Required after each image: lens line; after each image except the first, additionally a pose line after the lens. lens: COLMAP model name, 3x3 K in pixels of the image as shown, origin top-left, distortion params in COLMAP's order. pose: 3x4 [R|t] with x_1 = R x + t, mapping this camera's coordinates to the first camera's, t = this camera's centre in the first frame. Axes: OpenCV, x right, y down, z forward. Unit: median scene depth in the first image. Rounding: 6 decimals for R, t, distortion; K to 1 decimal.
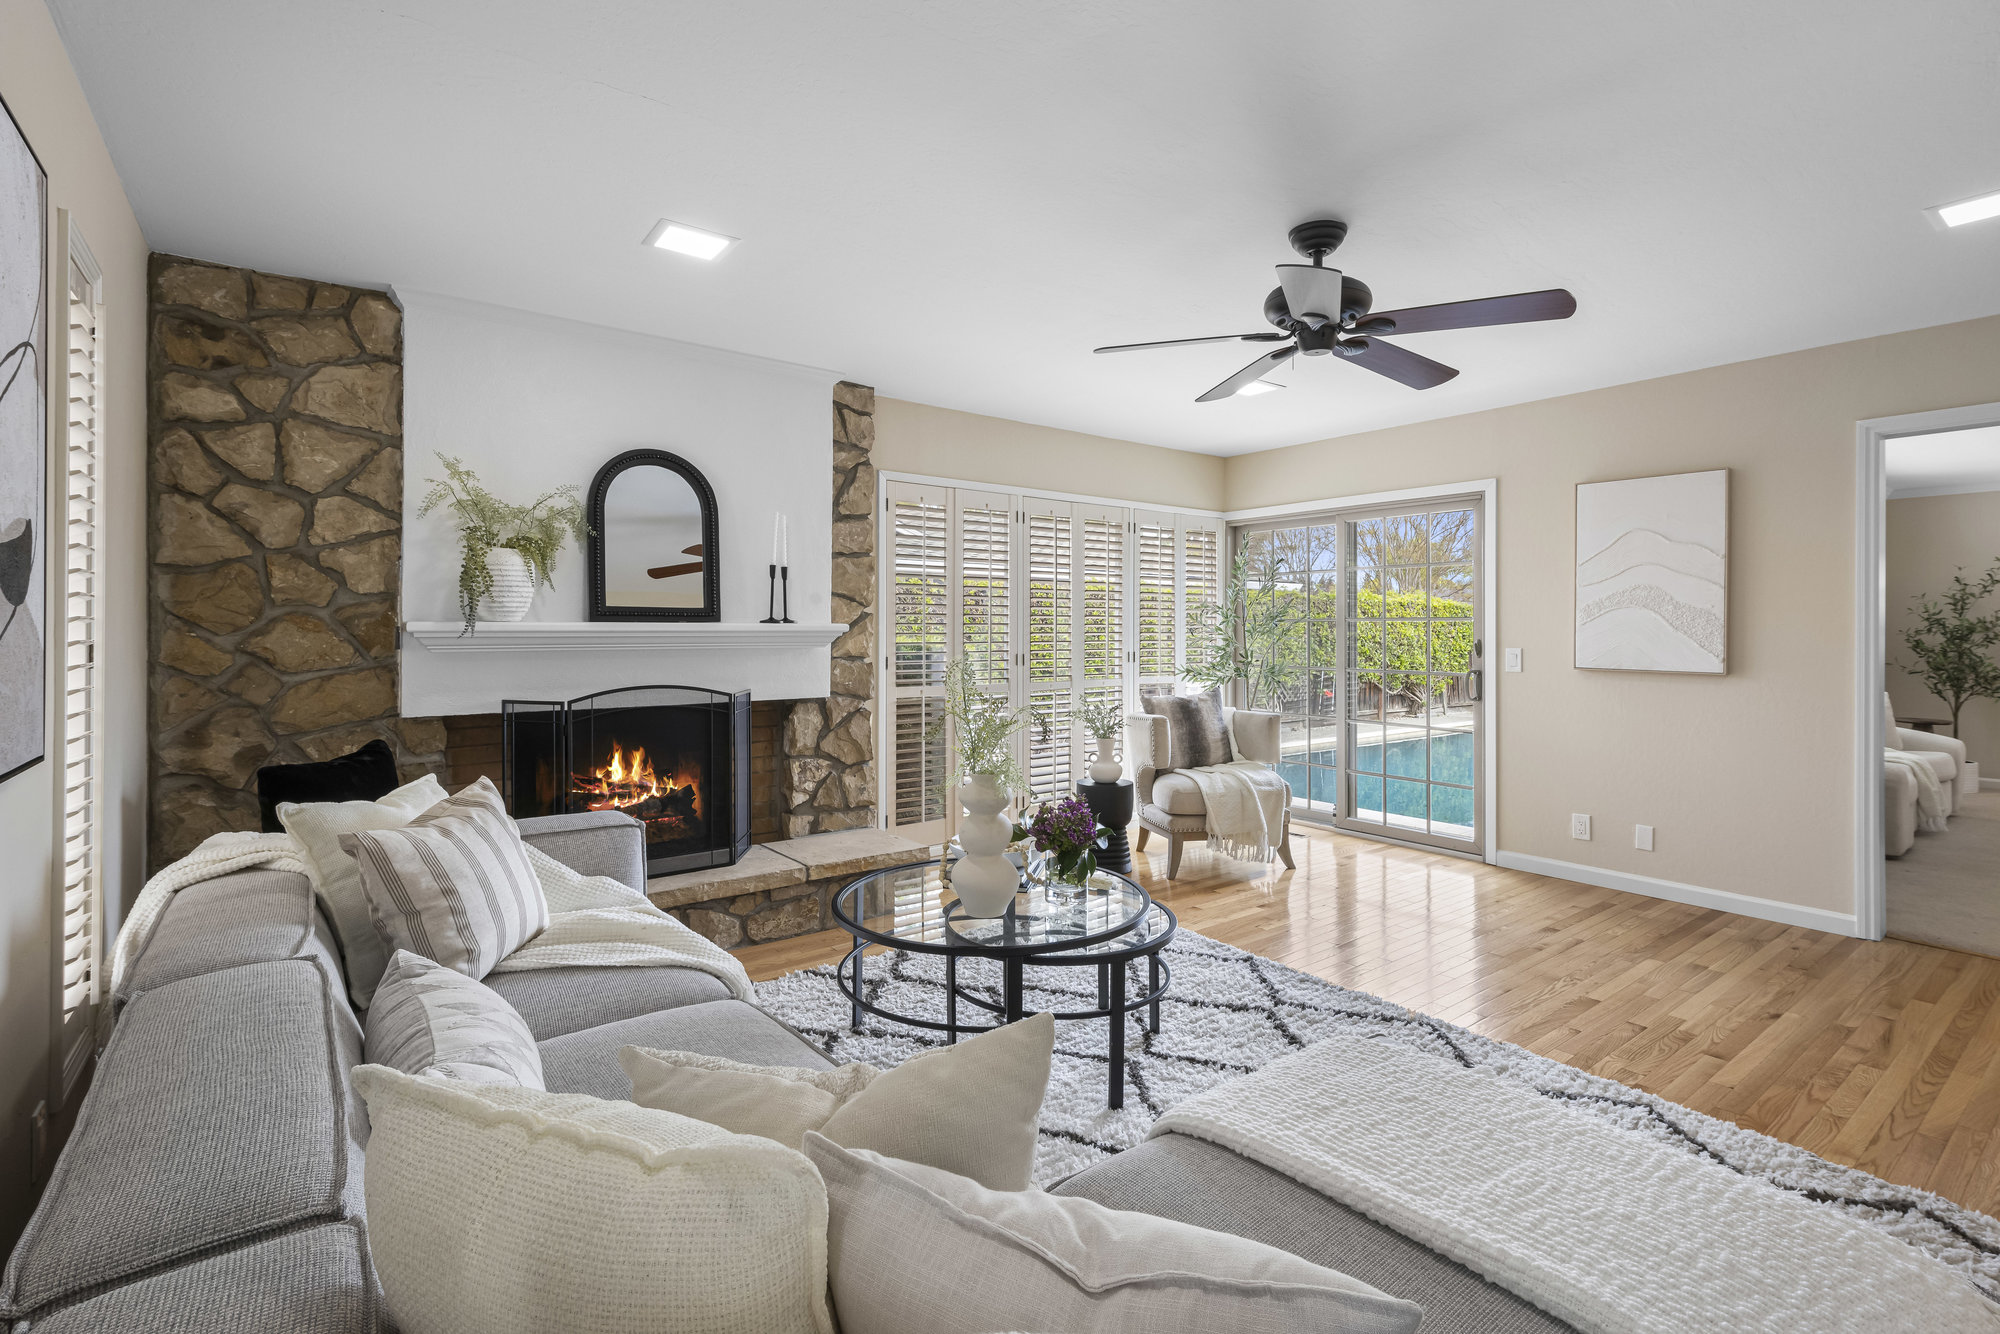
lens RADIAL K [[895.8, 0, 1001.6], [0, 895.8, 632.7], [0, 0, 1]] dist [-0.000355, -0.000033]
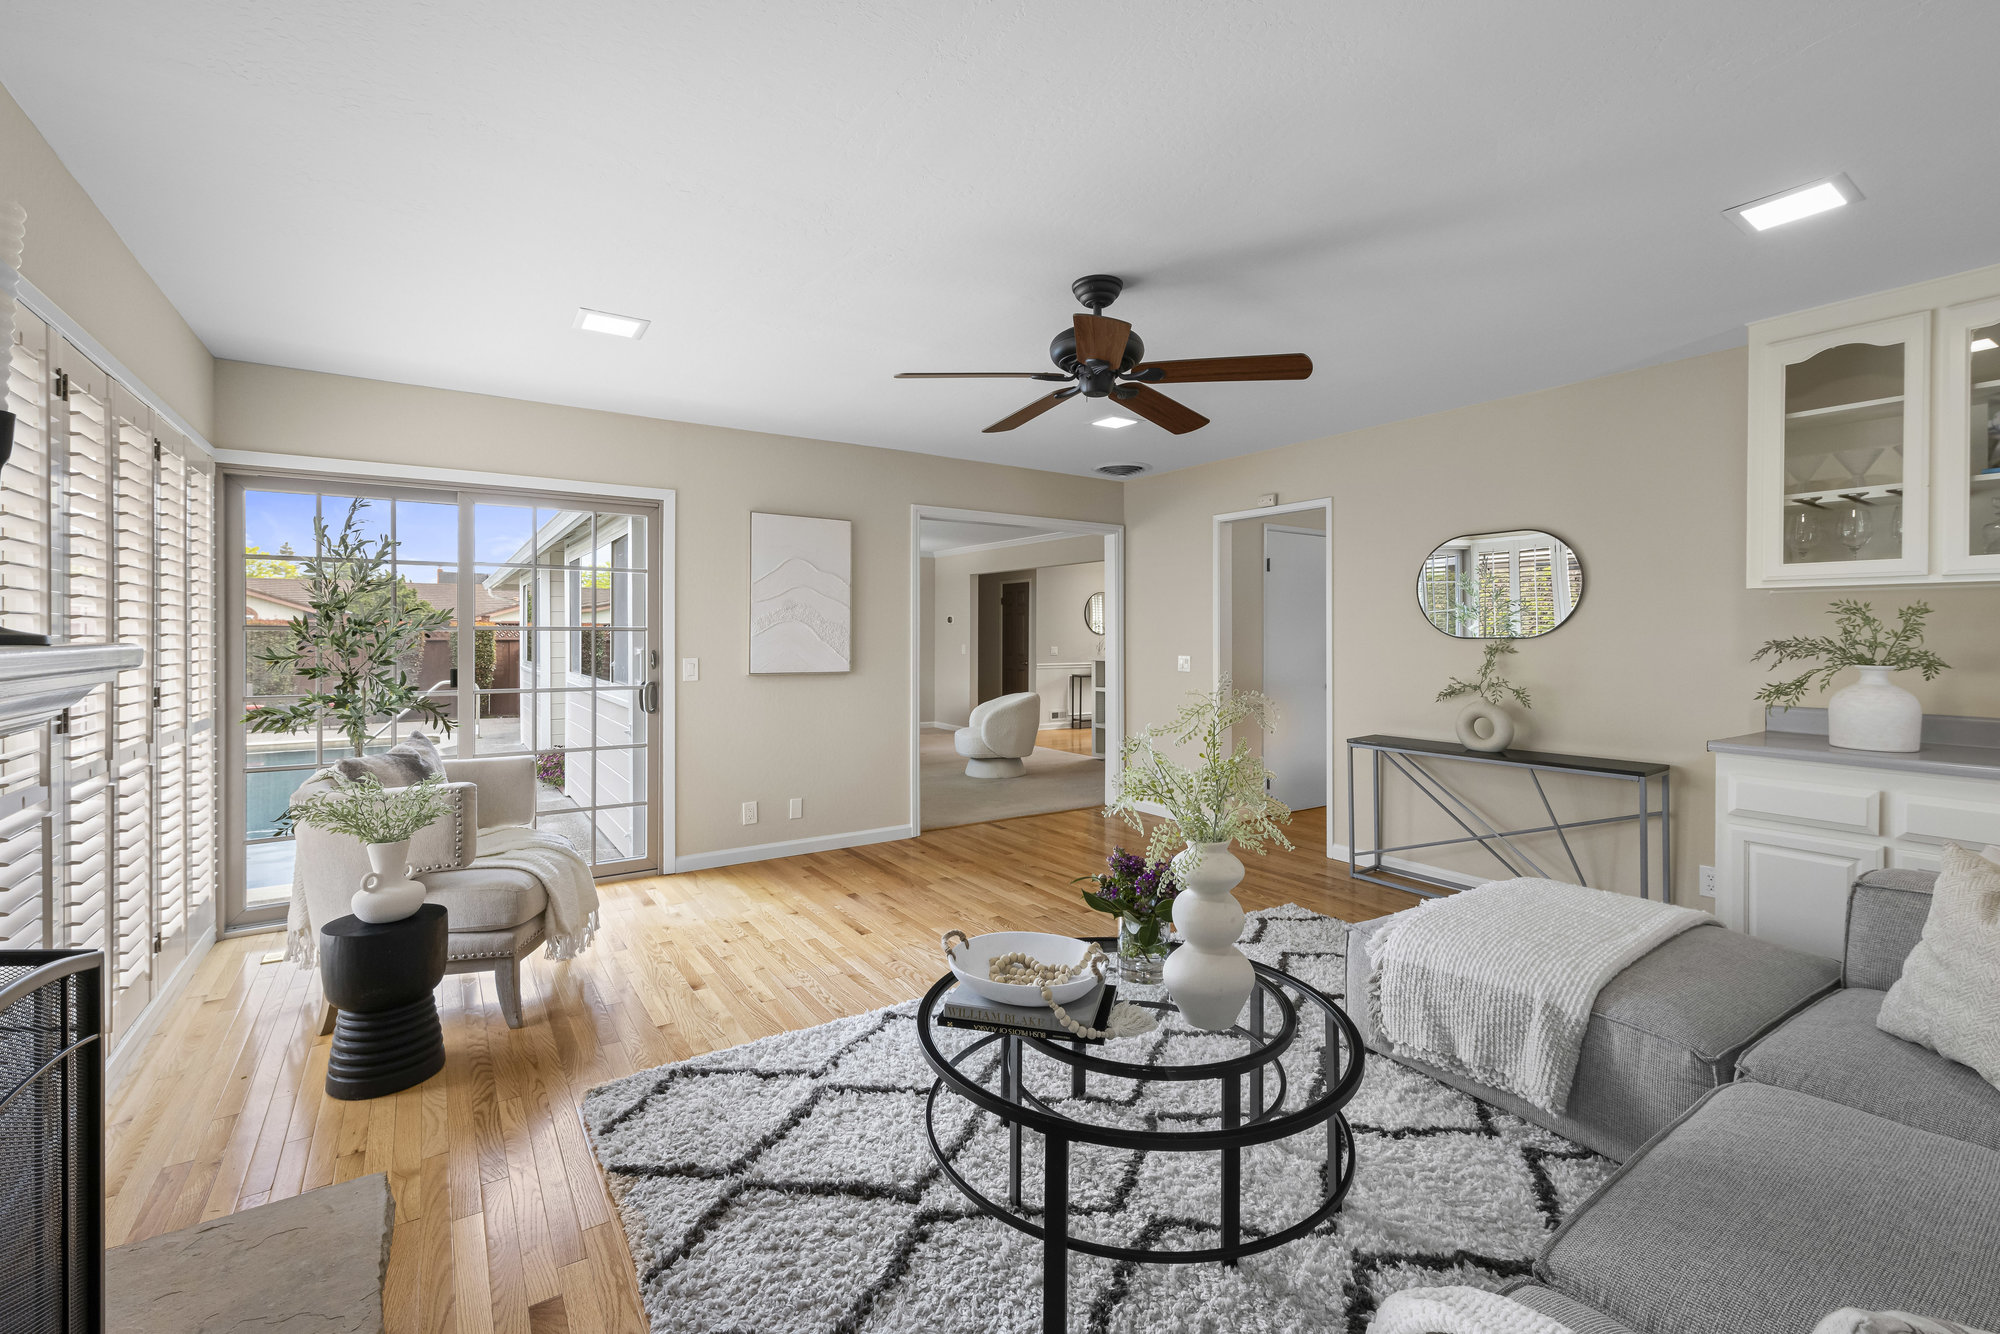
lens RADIAL K [[866.2, 0, 1002.4], [0, 866.2, 626.4], [0, 0, 1]] dist [-0.001490, -0.000121]
pose [[0.046132, -0.005285, 0.998921, -0.493010], [-0.001456, 0.999985, 0.005358, -0.029981], [-0.998934, -0.001701, 0.046124, 0.703549]]
